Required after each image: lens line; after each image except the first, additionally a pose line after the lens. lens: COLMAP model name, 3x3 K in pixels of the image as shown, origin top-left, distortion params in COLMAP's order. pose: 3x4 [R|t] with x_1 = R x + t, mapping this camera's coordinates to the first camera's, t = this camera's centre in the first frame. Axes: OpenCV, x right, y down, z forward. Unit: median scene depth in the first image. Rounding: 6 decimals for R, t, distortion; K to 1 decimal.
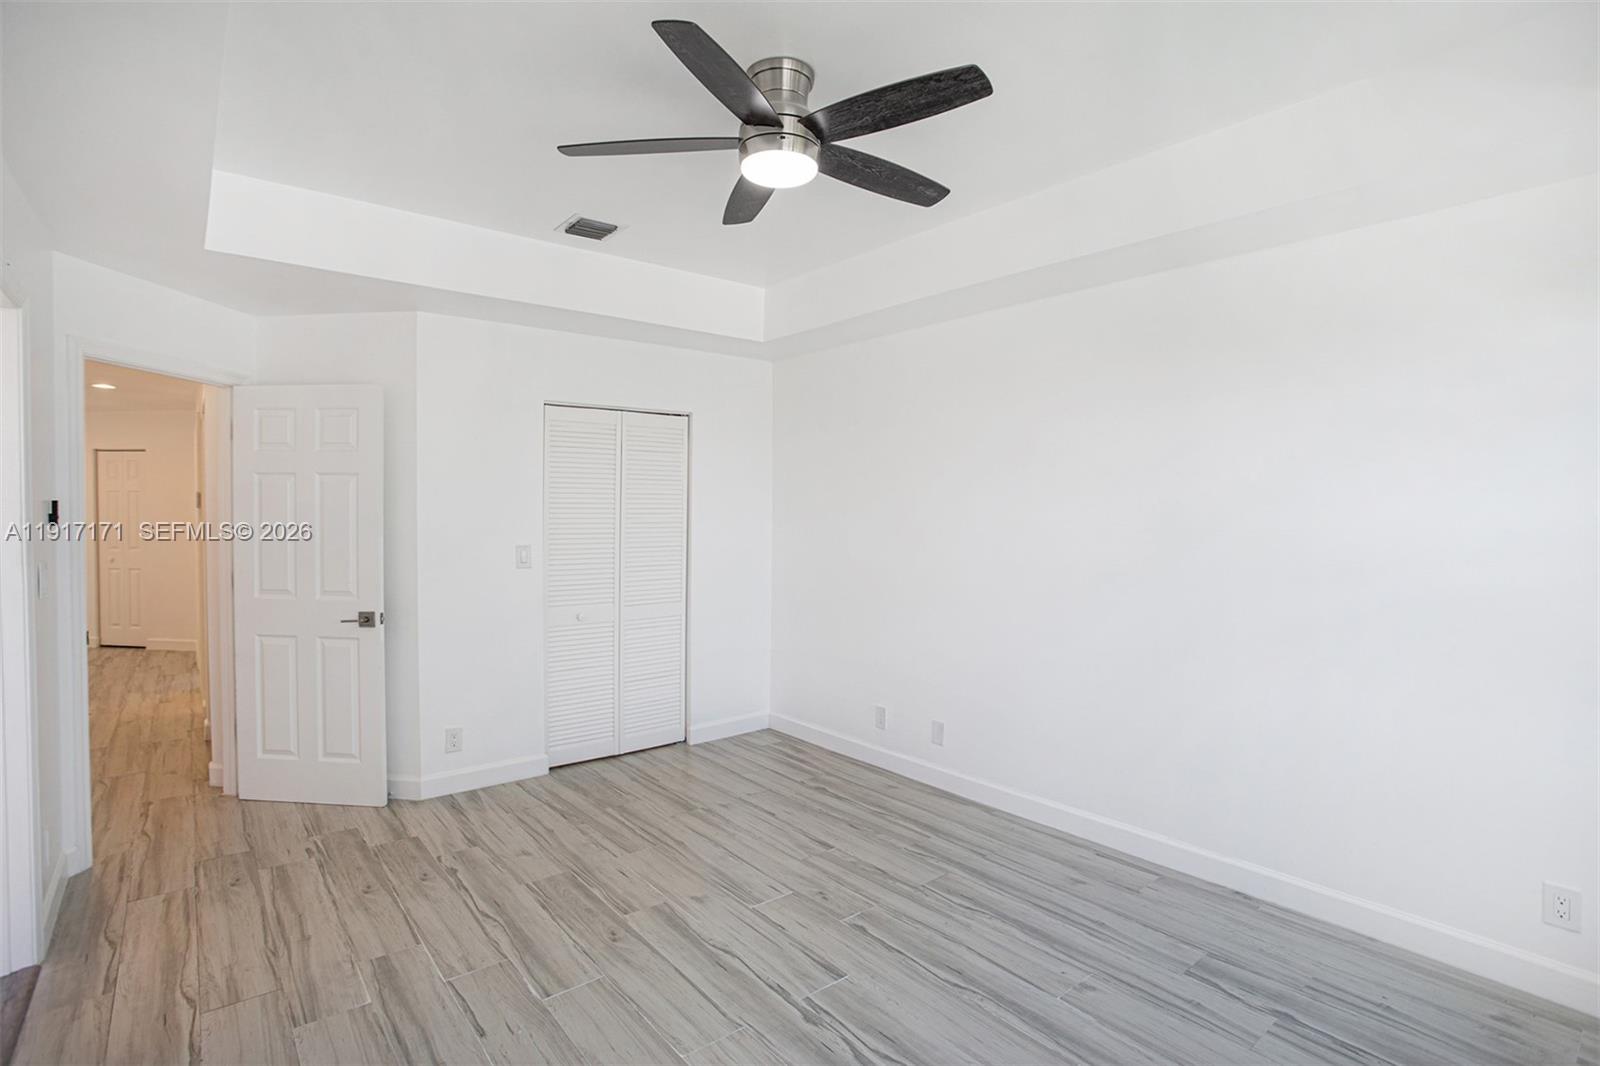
lens RADIAL K [[788.4, 0, 799.5], [0, 788.4, 524.1], [0, 0, 1]] dist [-0.039992, 0.014720]
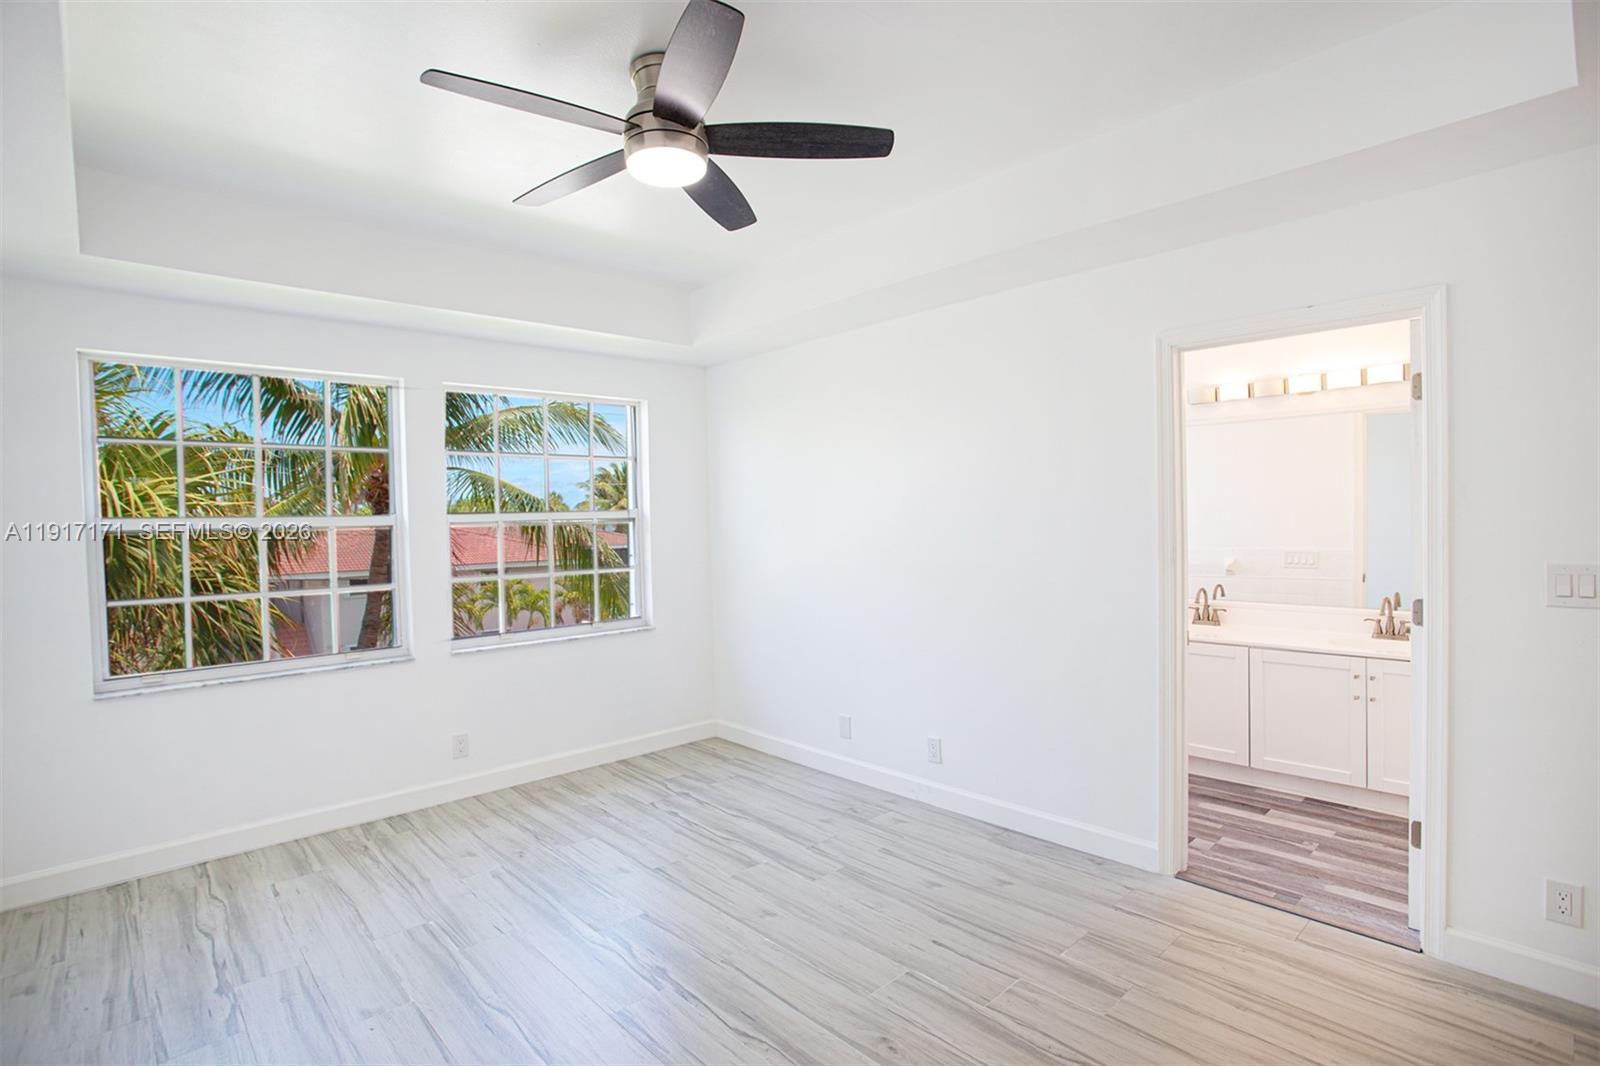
lens RADIAL K [[788.4, 0, 796.7], [0, 788.4, 525.7], [0, 0, 1]] dist [-0.039992, 0.014720]
pose [[-0.997822, 0.020991, -0.062529, -0.084863], [0.019697, 0.999581, 0.021229, -0.017341], [0.062948, 0.019951, -0.997817, 1.434826]]
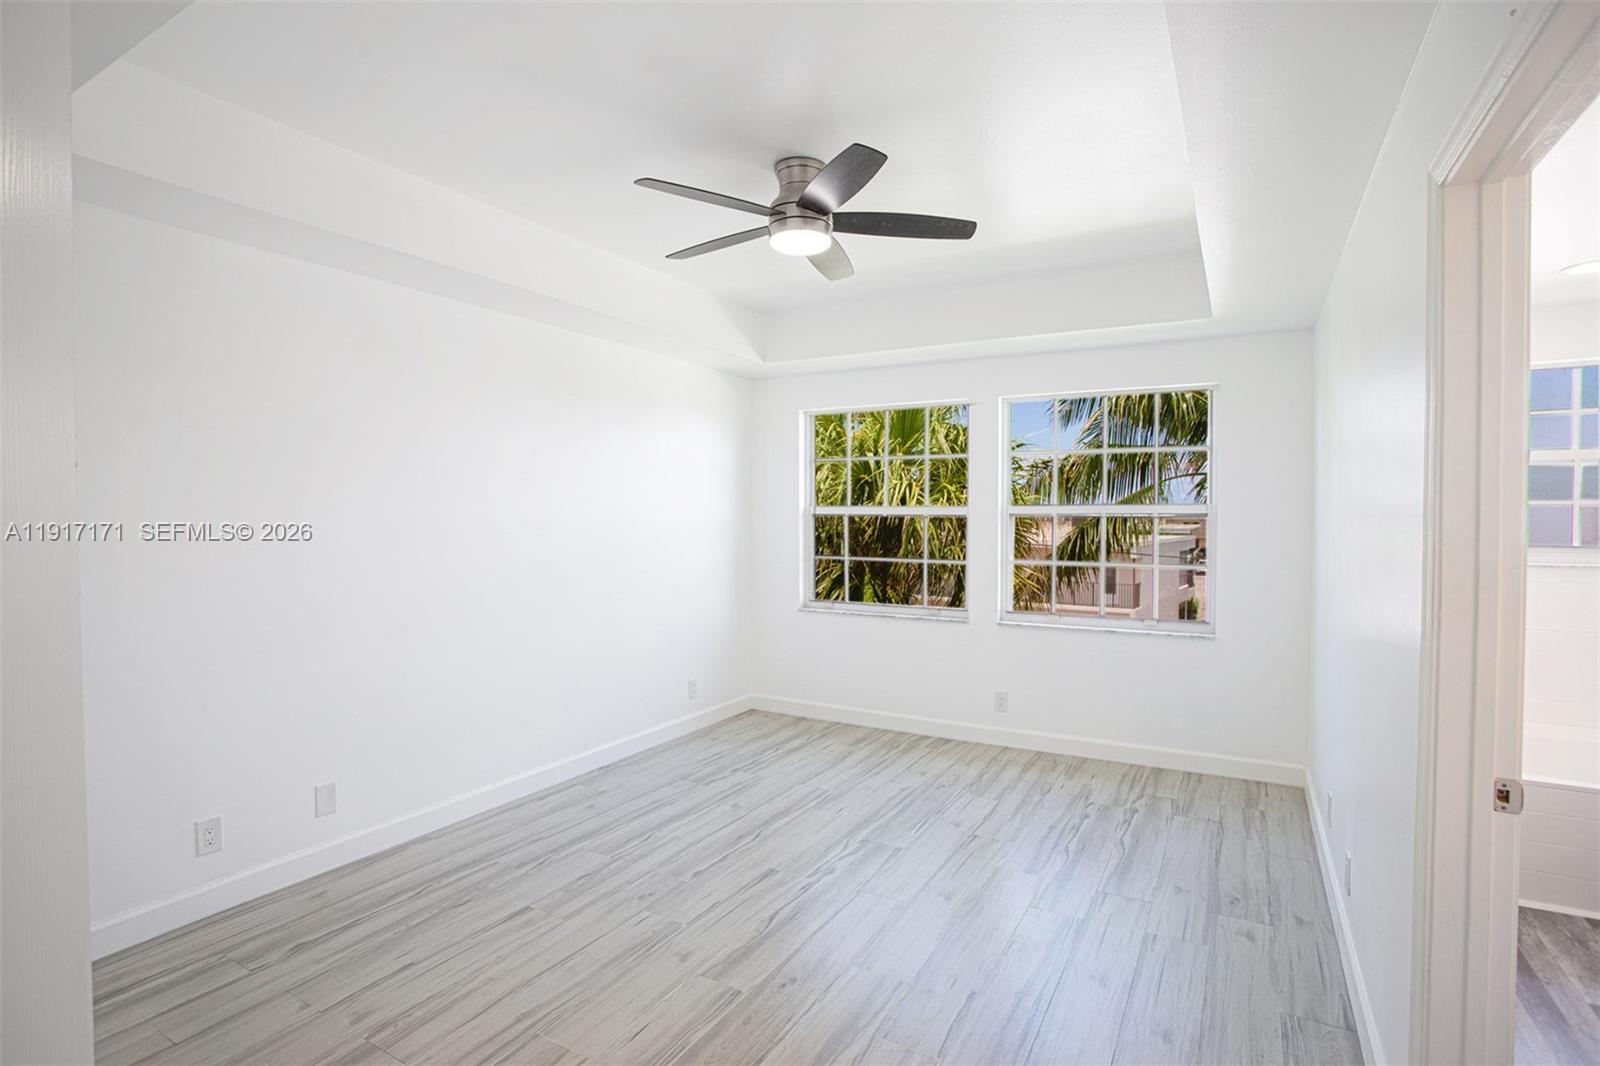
lens RADIAL K [[788.4, 0, 796.2], [0, 788.4, 528.5], [0, 0, 1]] dist [-0.039992, 0.014720]
pose [[-0.360037, -0.015157, 0.932815, -0.867520], [0.010235, 0.999744, 0.020195, -0.011905], [-0.932882, 0.016819, -0.359789, 1.054417]]
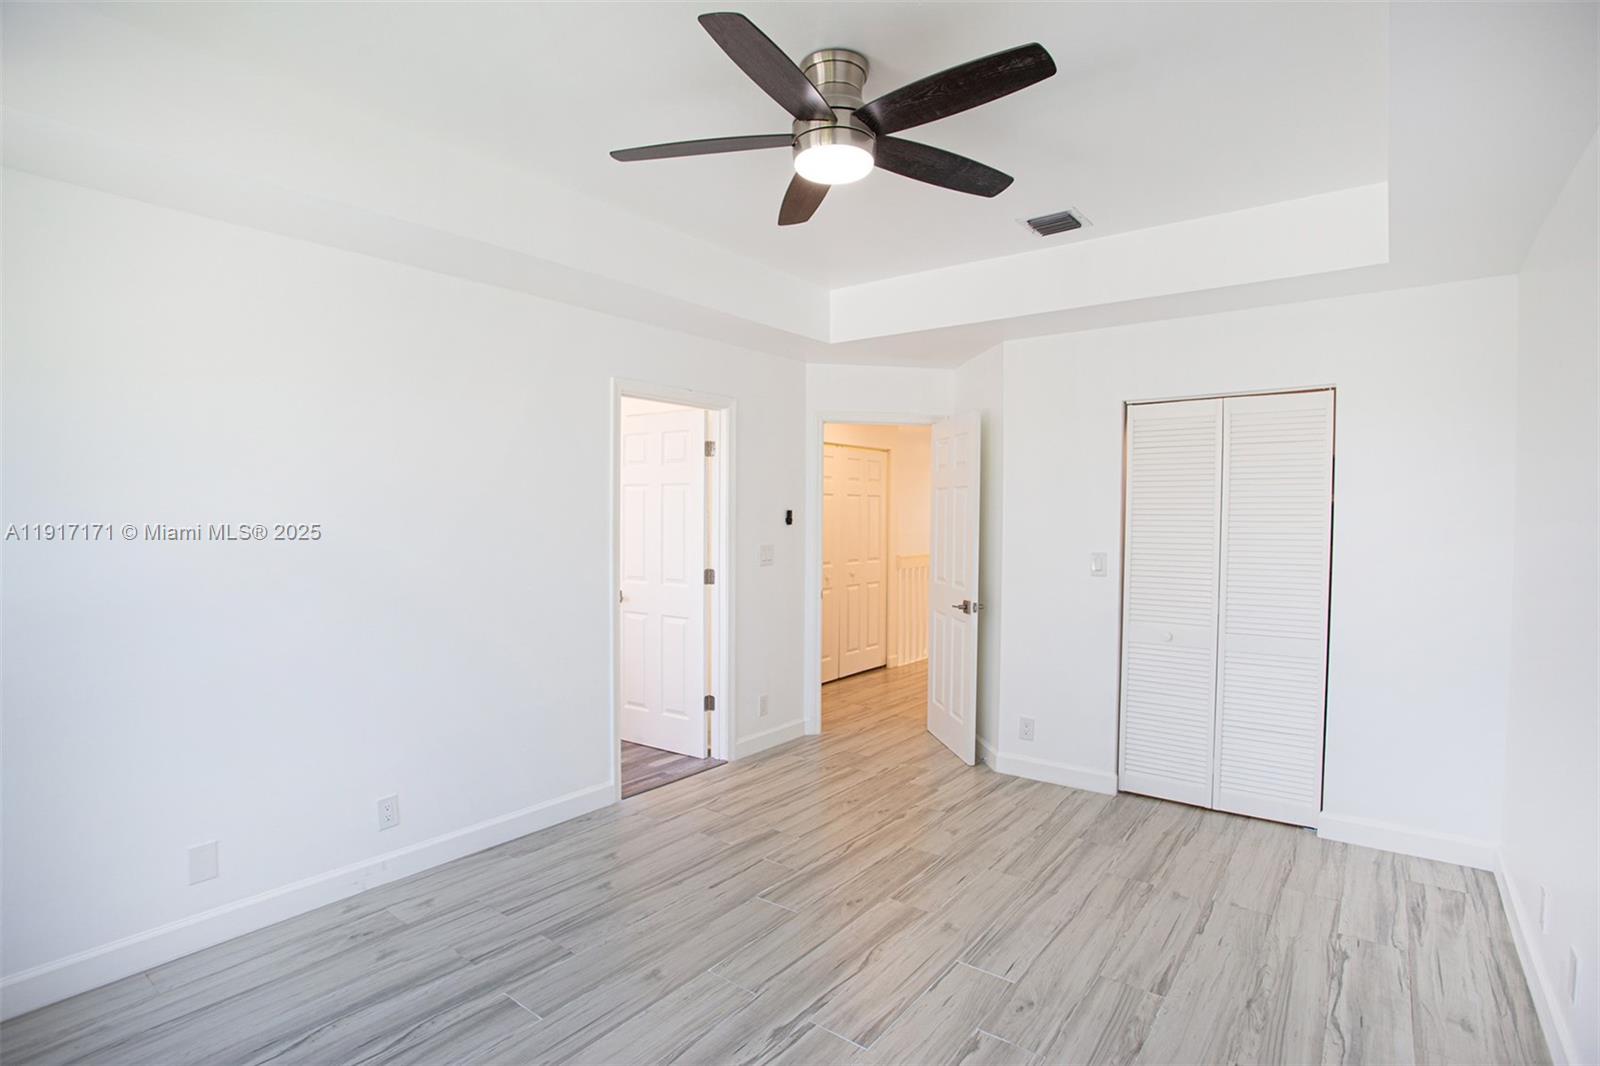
lens RADIAL K [[788.4, 0, 802.3], [0, 788.4, 523.4], [0, 0, 1]] dist [-0.039992, 0.014720]
pose [[0.236260, 0.005031, -0.971677, 0.657367], [-0.016876, 0.999857, 0.001074, -0.004765], [0.971543, 0.016145, 0.236311, 0.531577]]
